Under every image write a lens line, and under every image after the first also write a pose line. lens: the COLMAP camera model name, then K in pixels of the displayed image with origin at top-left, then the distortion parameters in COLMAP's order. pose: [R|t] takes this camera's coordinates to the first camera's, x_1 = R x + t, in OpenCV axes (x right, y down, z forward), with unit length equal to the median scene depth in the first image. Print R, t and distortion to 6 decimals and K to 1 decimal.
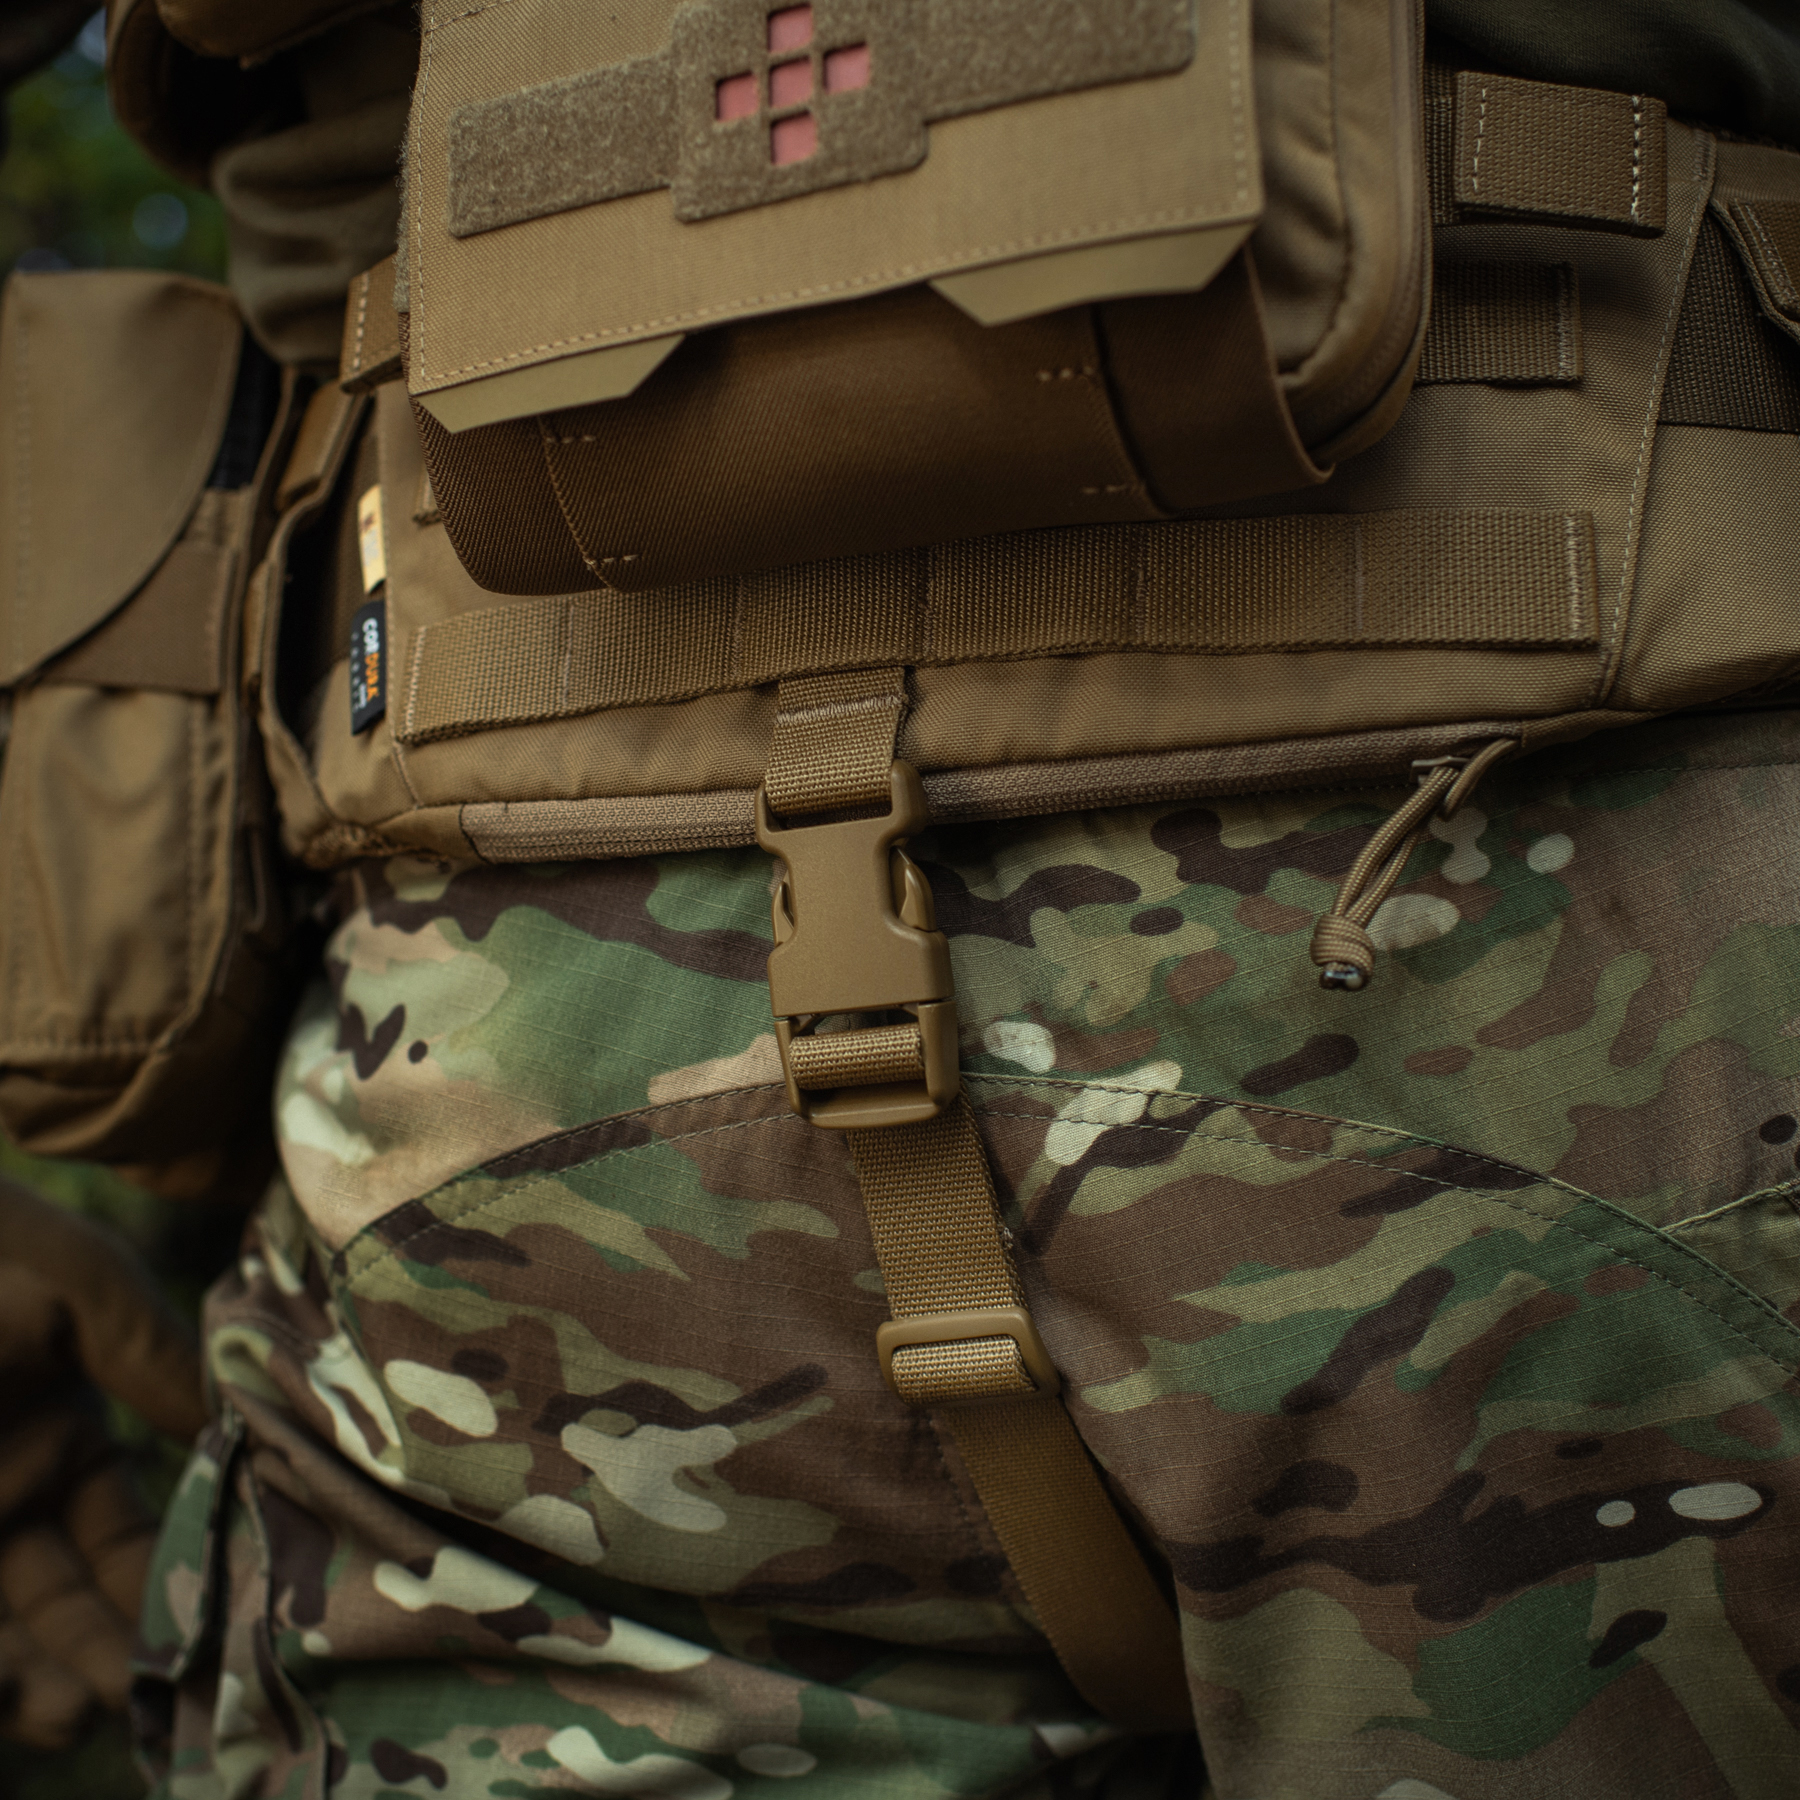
lens RADIAL K [[2818.0, 0, 938.8], [0, 2818.0, 857.9], [0, 0, 1]] dist [-0.115744, 0.010301]
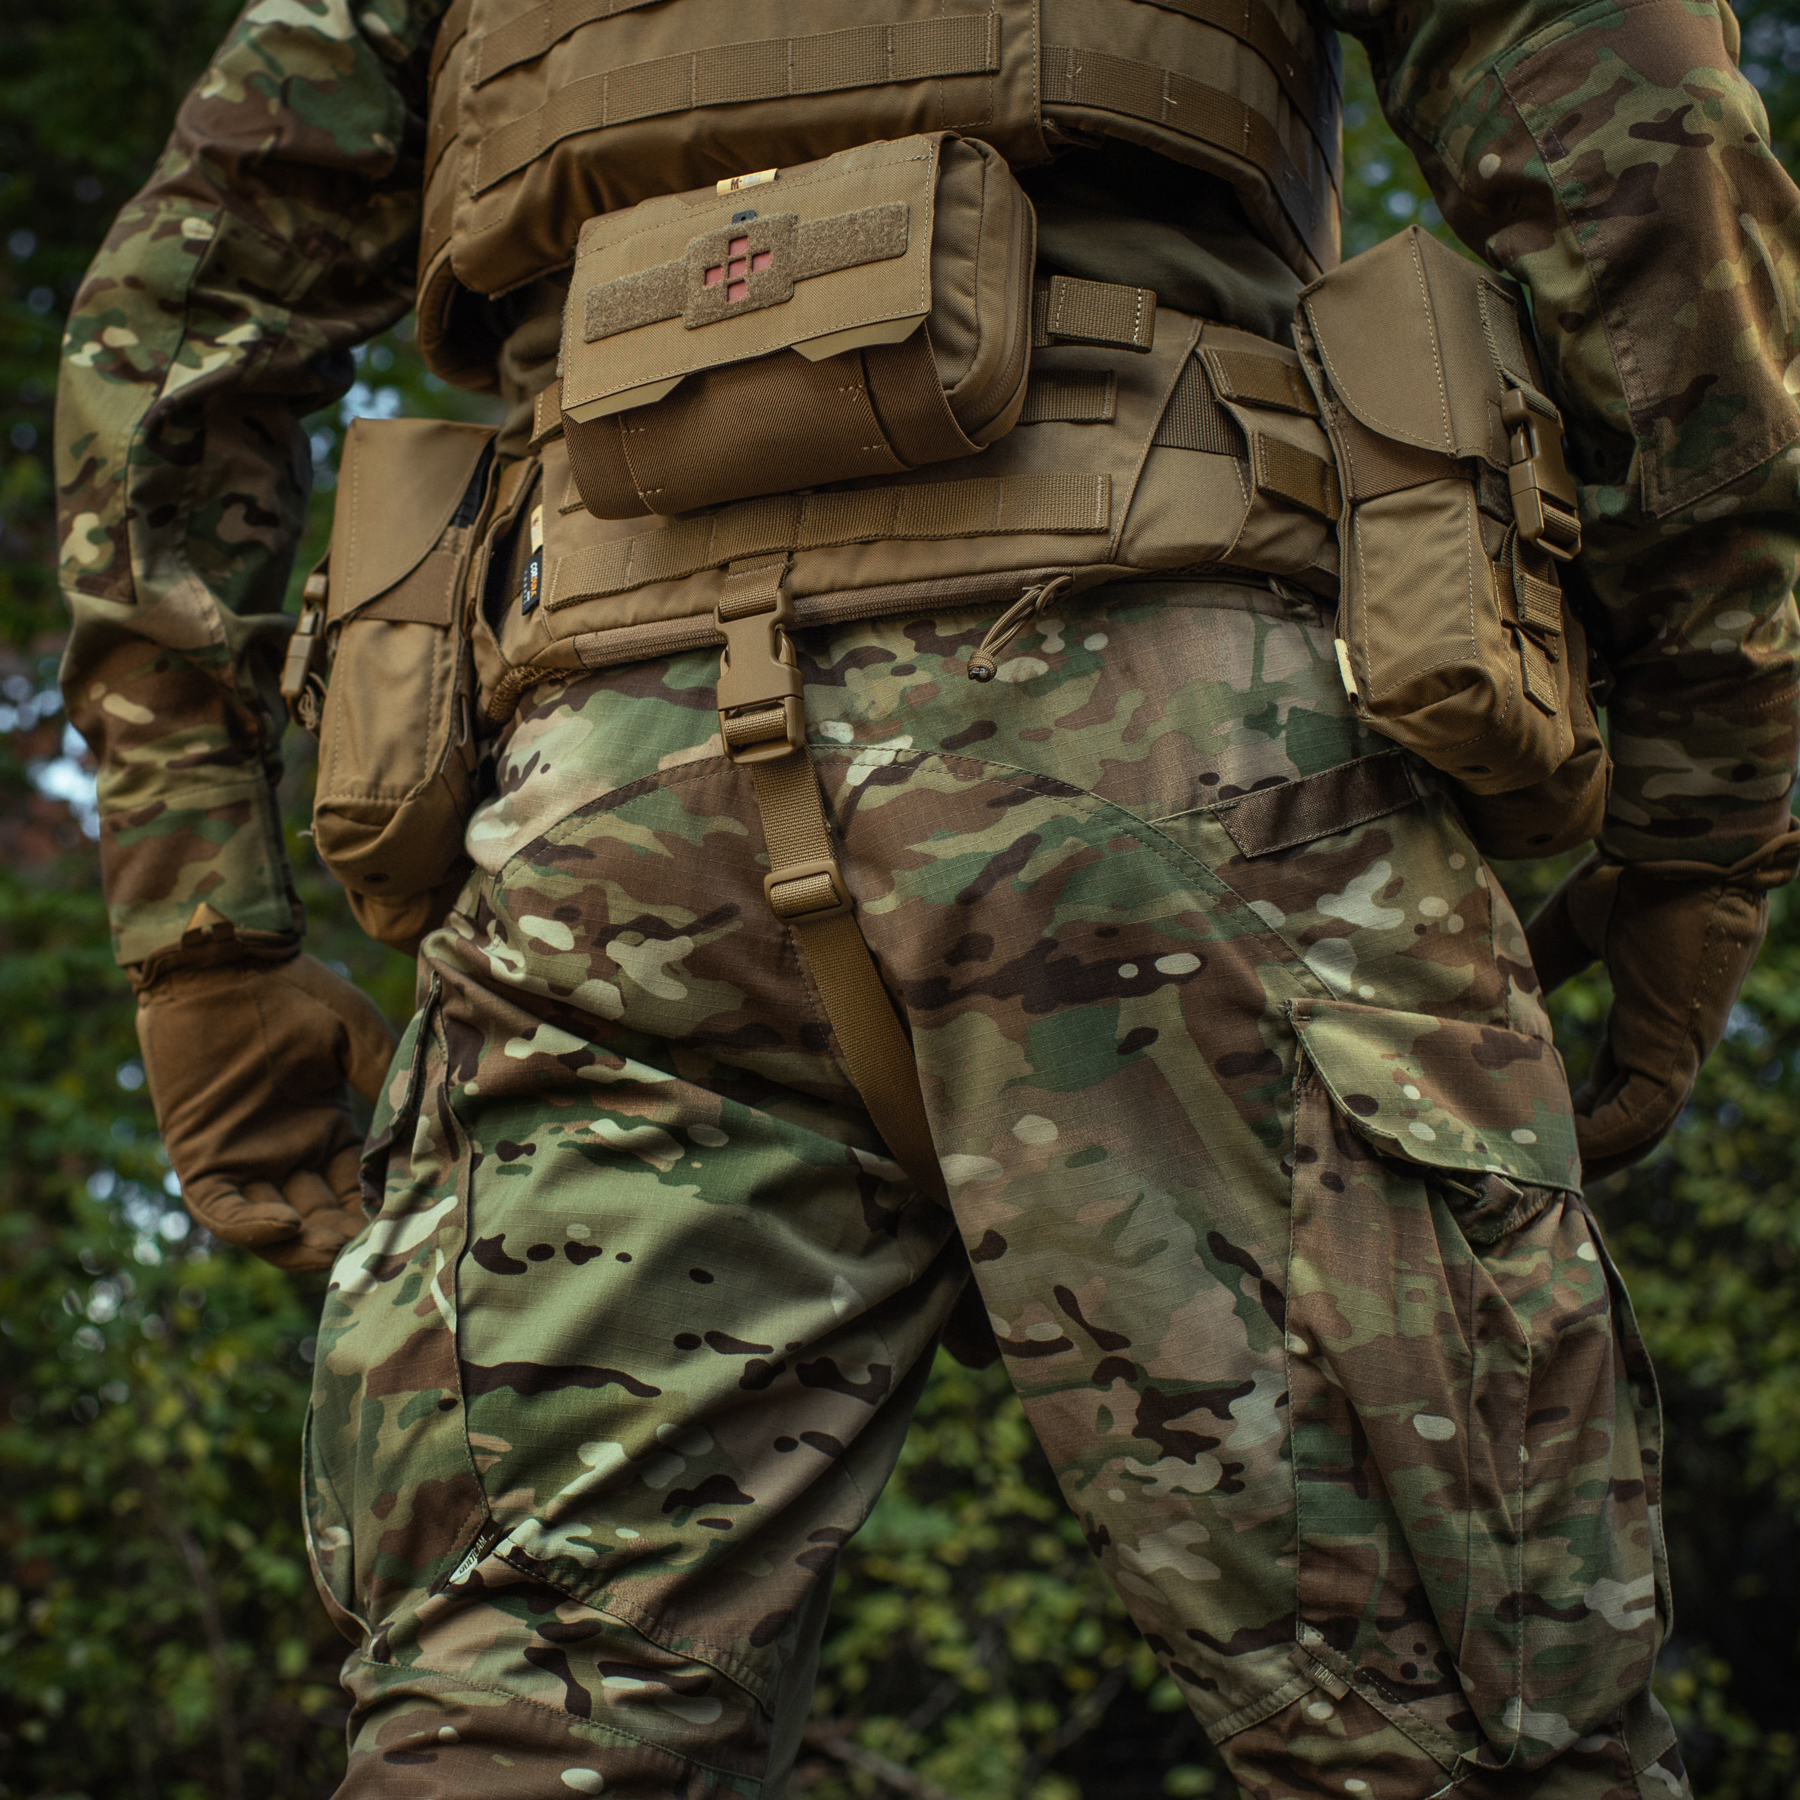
lens RADIAL K [[2884.8, 0, 862.1], [0, 2884.8, 946.6], [0, 0, 1]] dist [-0.114411, 0.032371]
pose [[0.996832, 0.026351, -0.075043, 0.209347], [-0.038461, 0.985575, -0.164813, 0.568129], [0.069618, 0.167177, 0.983466, -1.044395]]
